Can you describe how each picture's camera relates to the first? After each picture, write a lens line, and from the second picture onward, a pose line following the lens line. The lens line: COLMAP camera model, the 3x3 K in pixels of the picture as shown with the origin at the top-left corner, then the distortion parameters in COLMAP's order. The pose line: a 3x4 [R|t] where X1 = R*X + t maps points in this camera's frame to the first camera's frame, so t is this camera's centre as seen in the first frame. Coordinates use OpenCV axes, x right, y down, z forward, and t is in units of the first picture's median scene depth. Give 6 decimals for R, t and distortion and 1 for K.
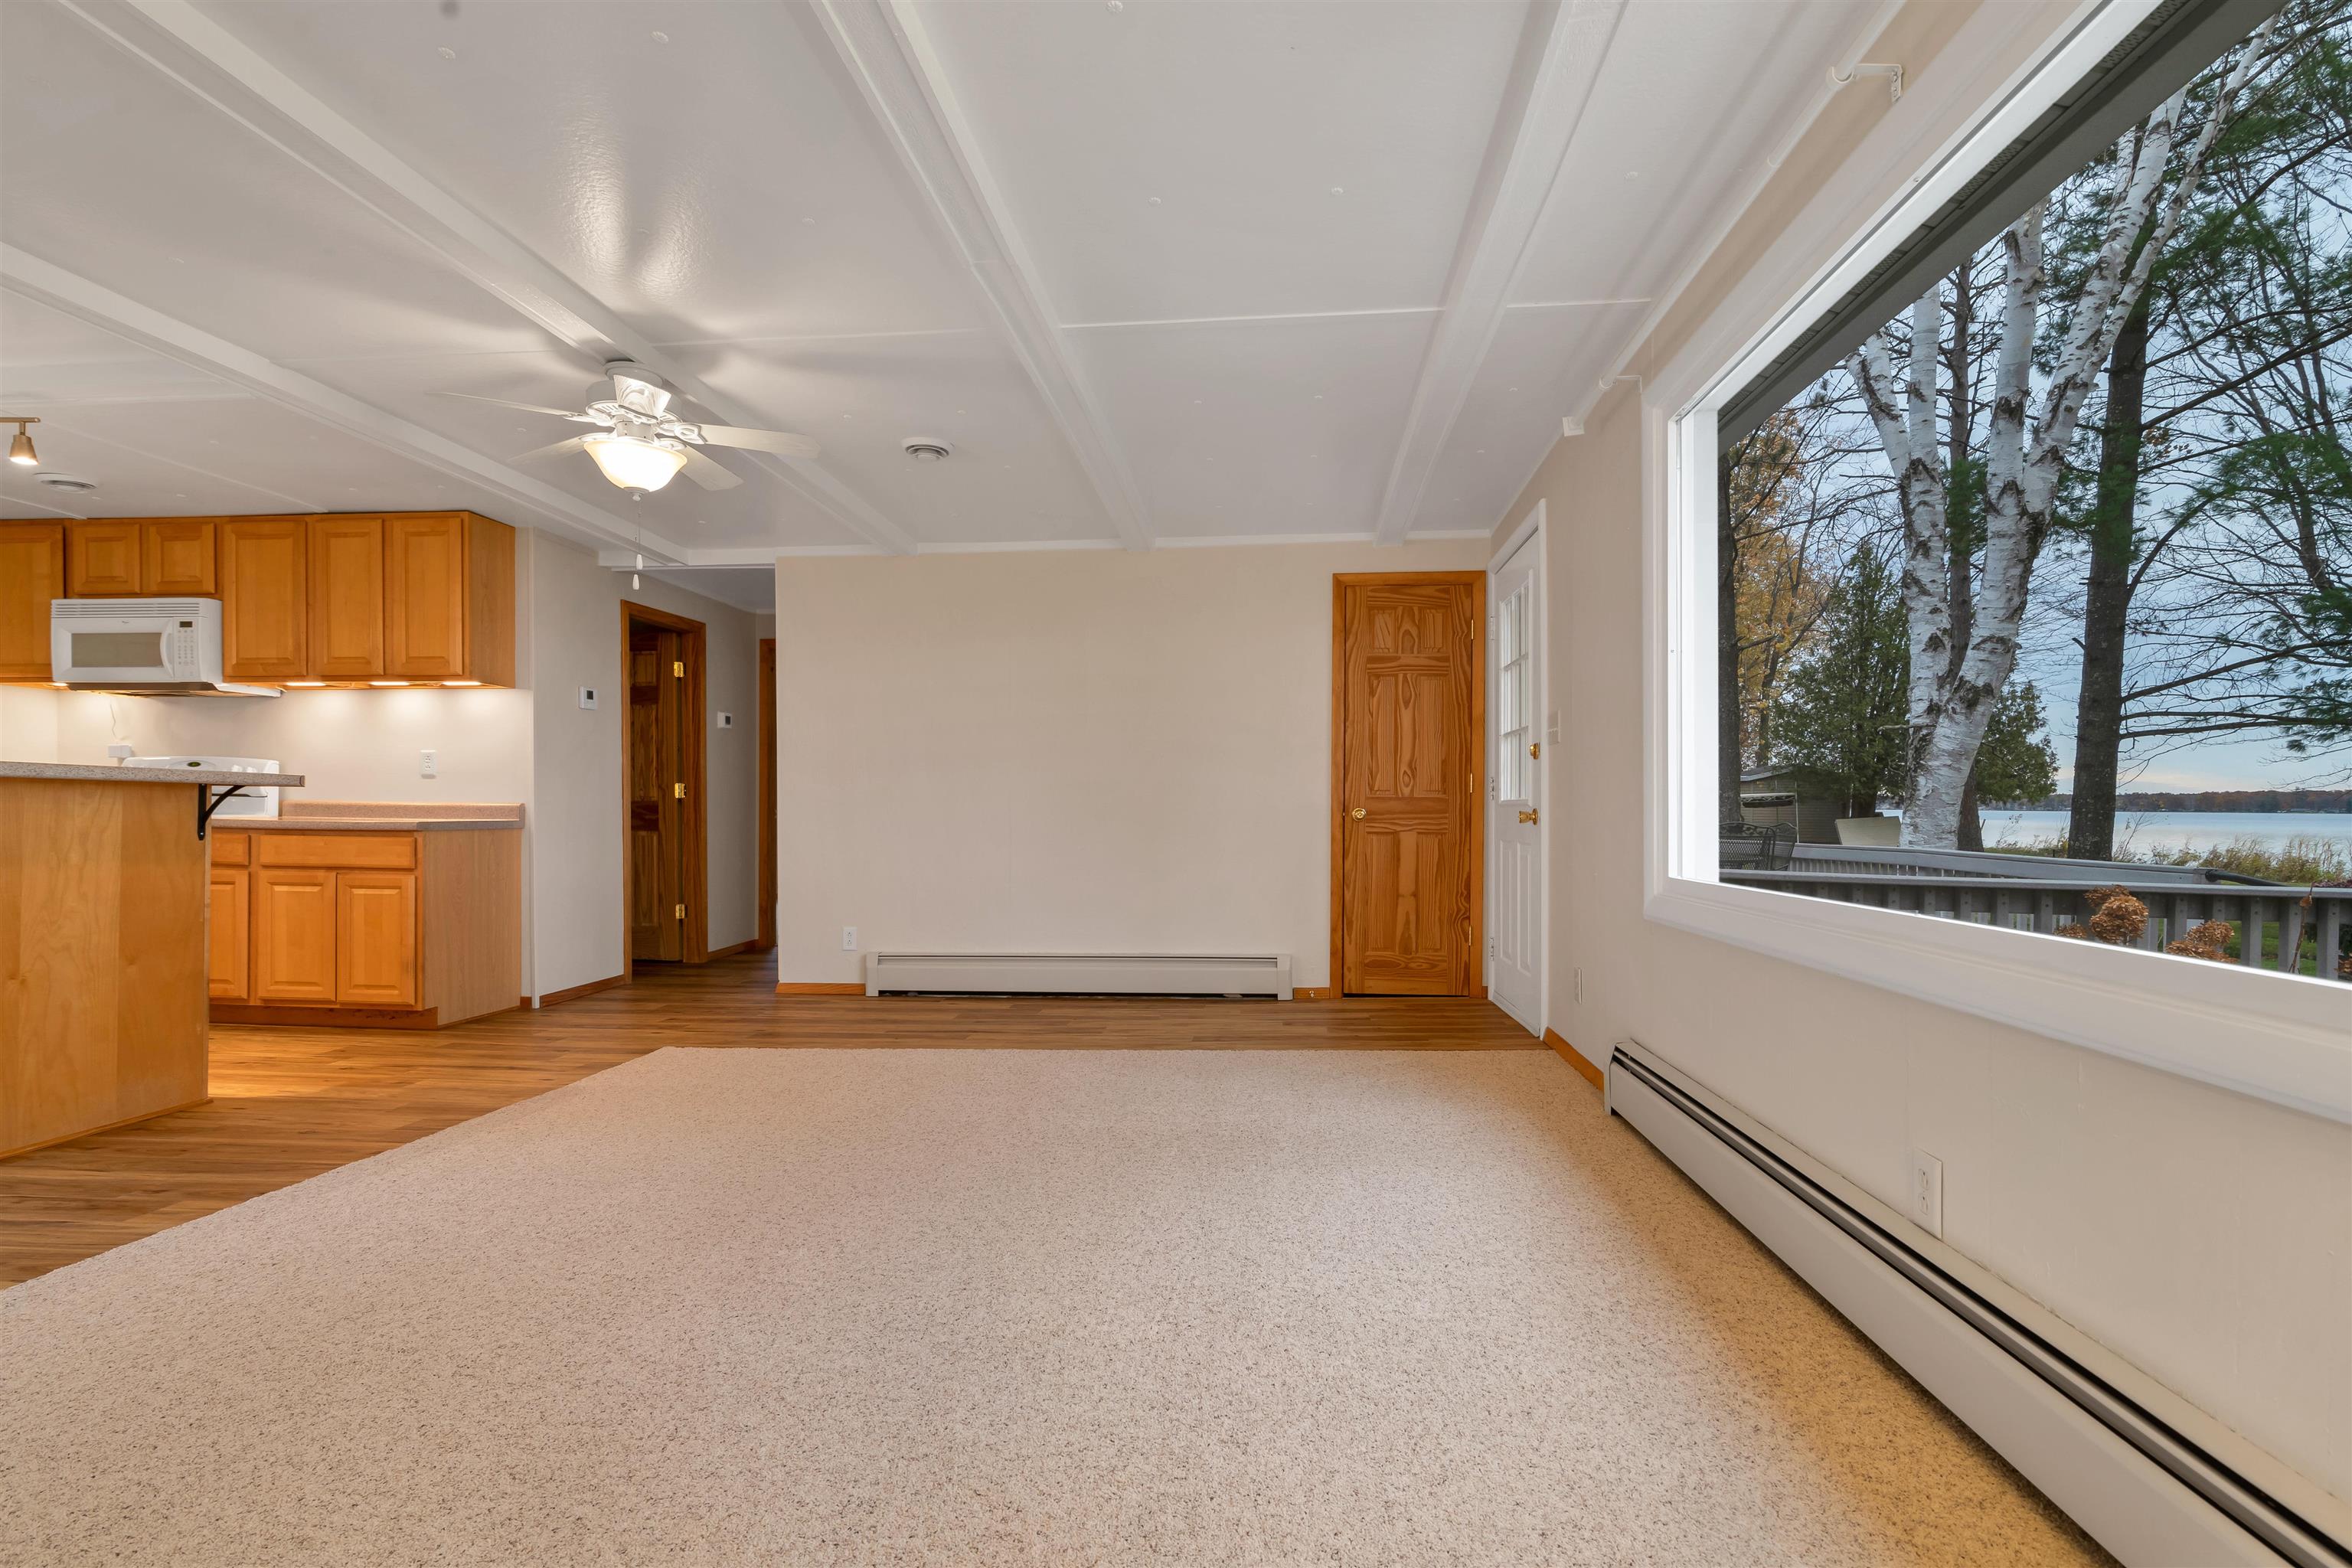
lens RADIAL K [[1091.0, 0, 1139.7], [0, 1091.0, 804.0], [0, 0, 1]] dist [0.000813, -0.000275]
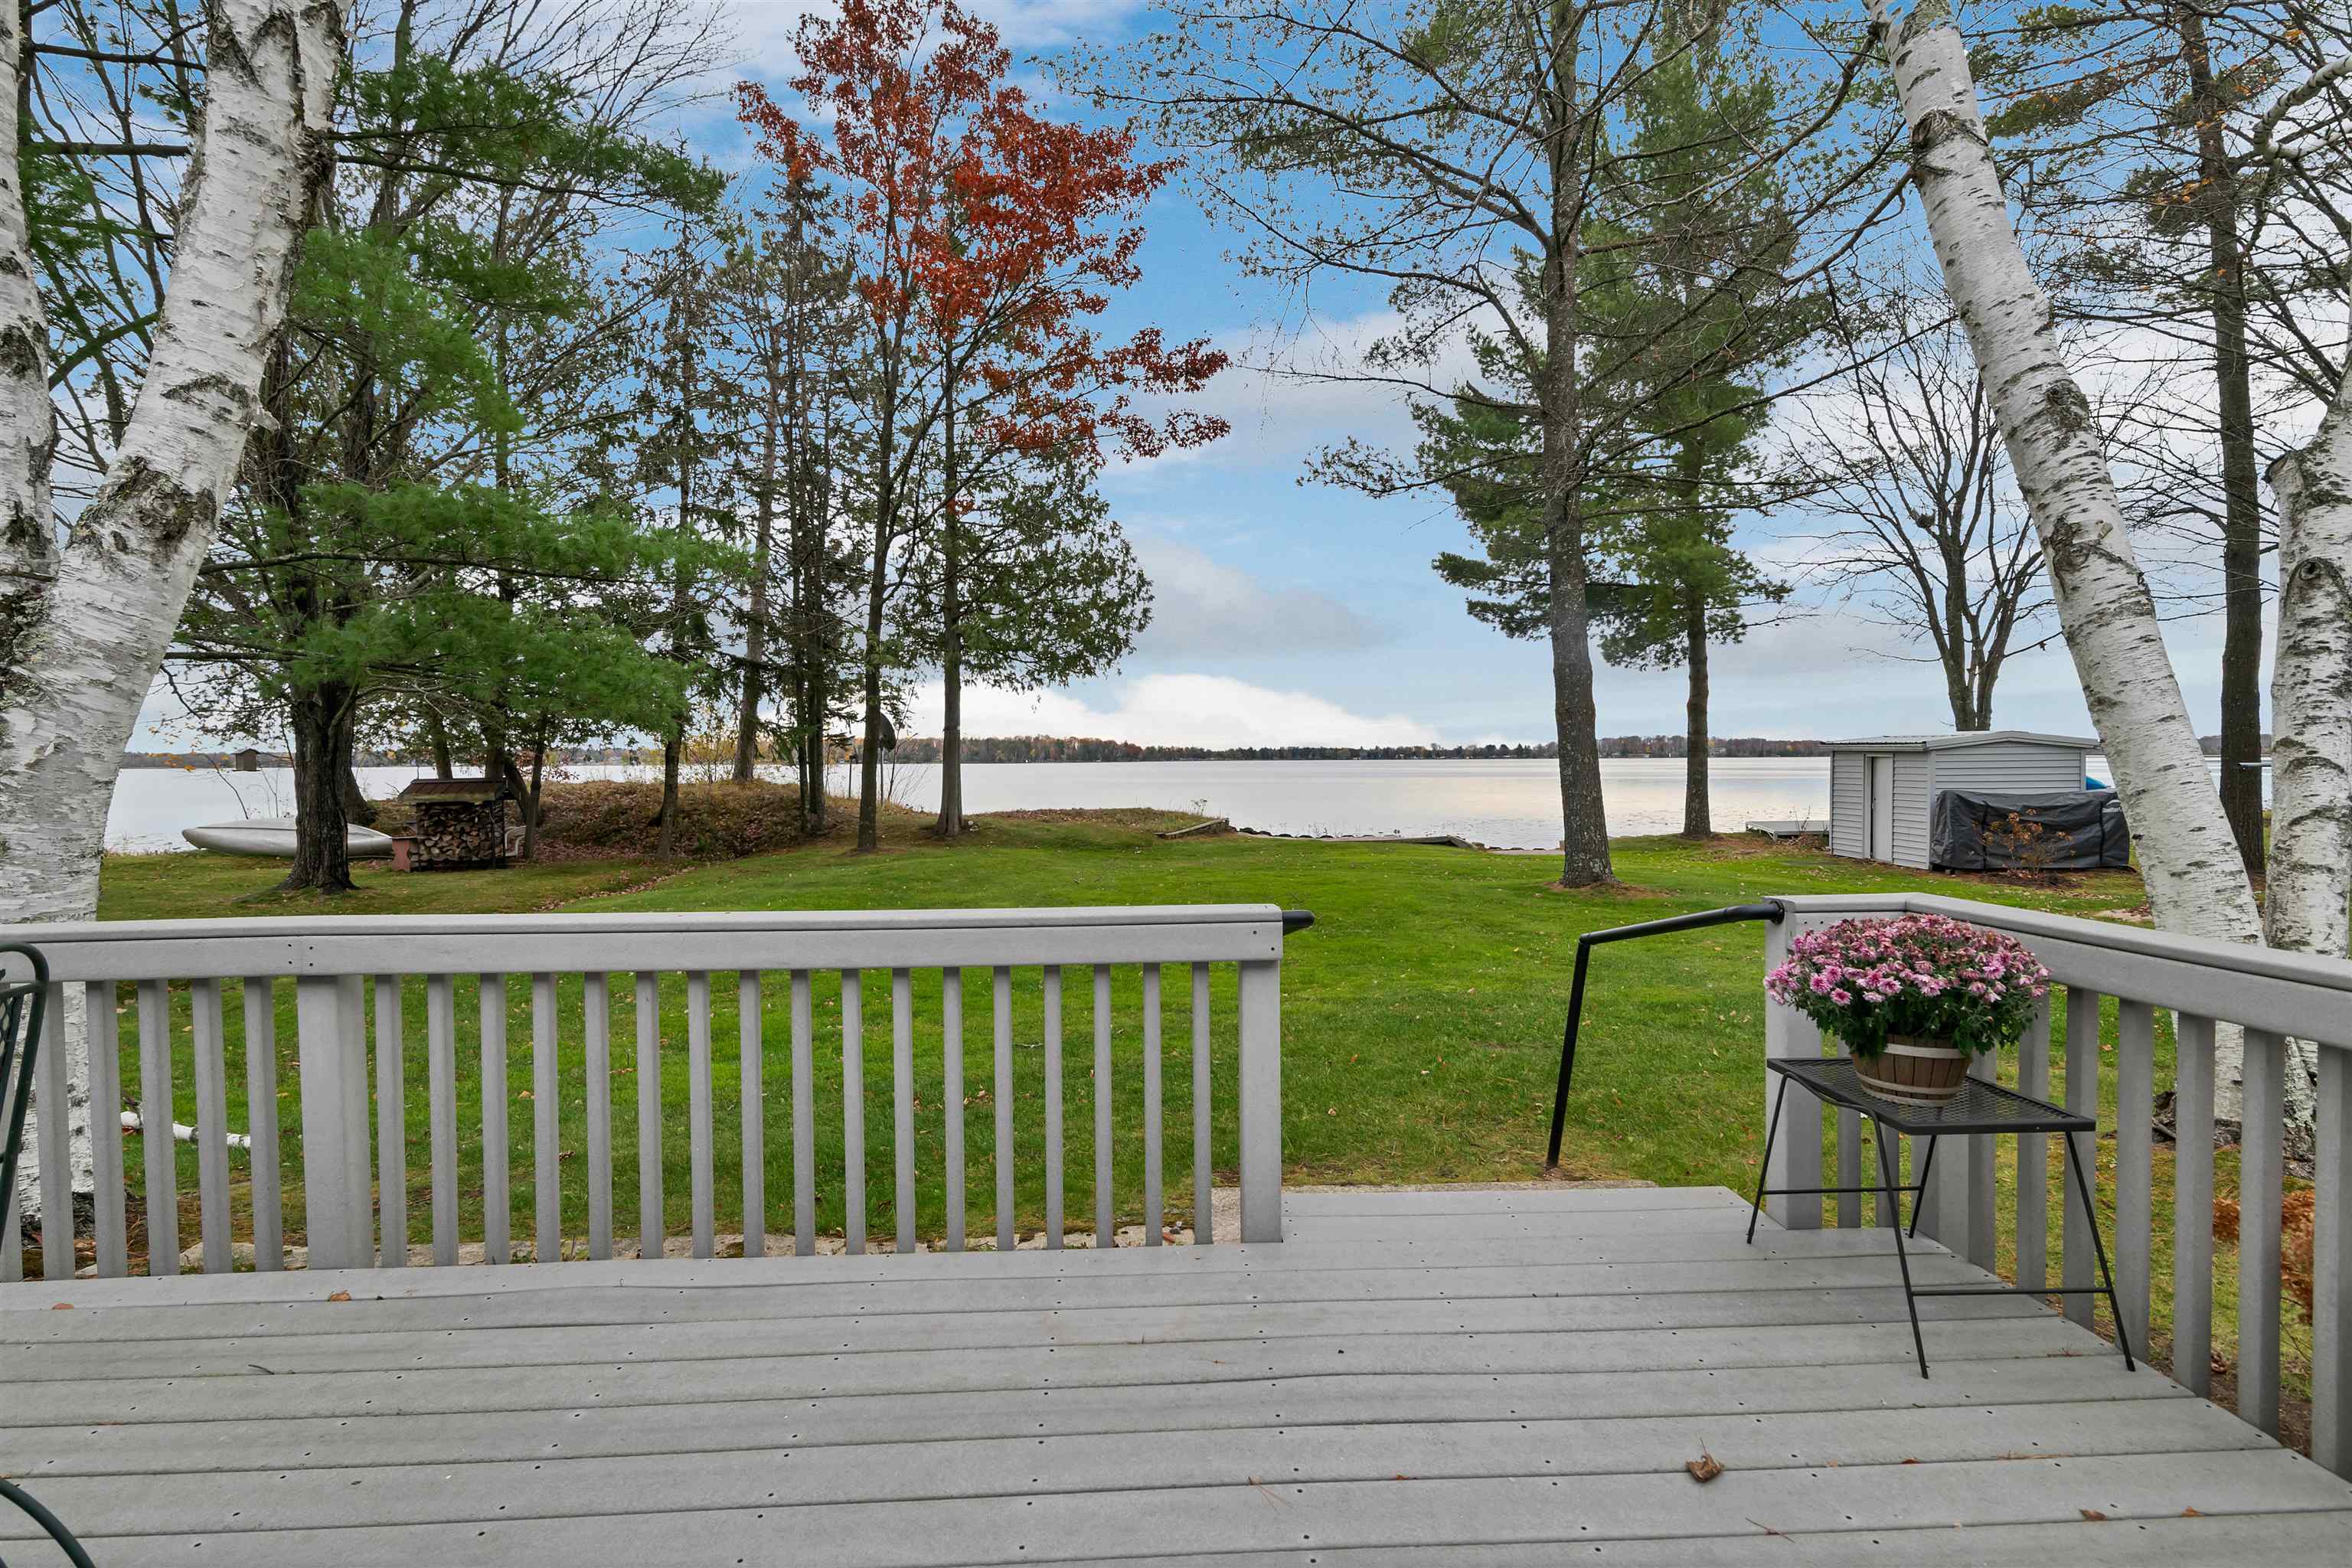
lens RADIAL K [[1091.0, 0, 1172.2], [0, 1091.0, 781.2], [0, 0, 1]] dist [0.000813, -0.000275]
pose [[-0.138870, -0.023619, 0.990029, 0.306857], [0.012026, 0.999602, 0.025534, -0.006275], [-0.990238, 0.015452, -0.138530, 0.680774]]
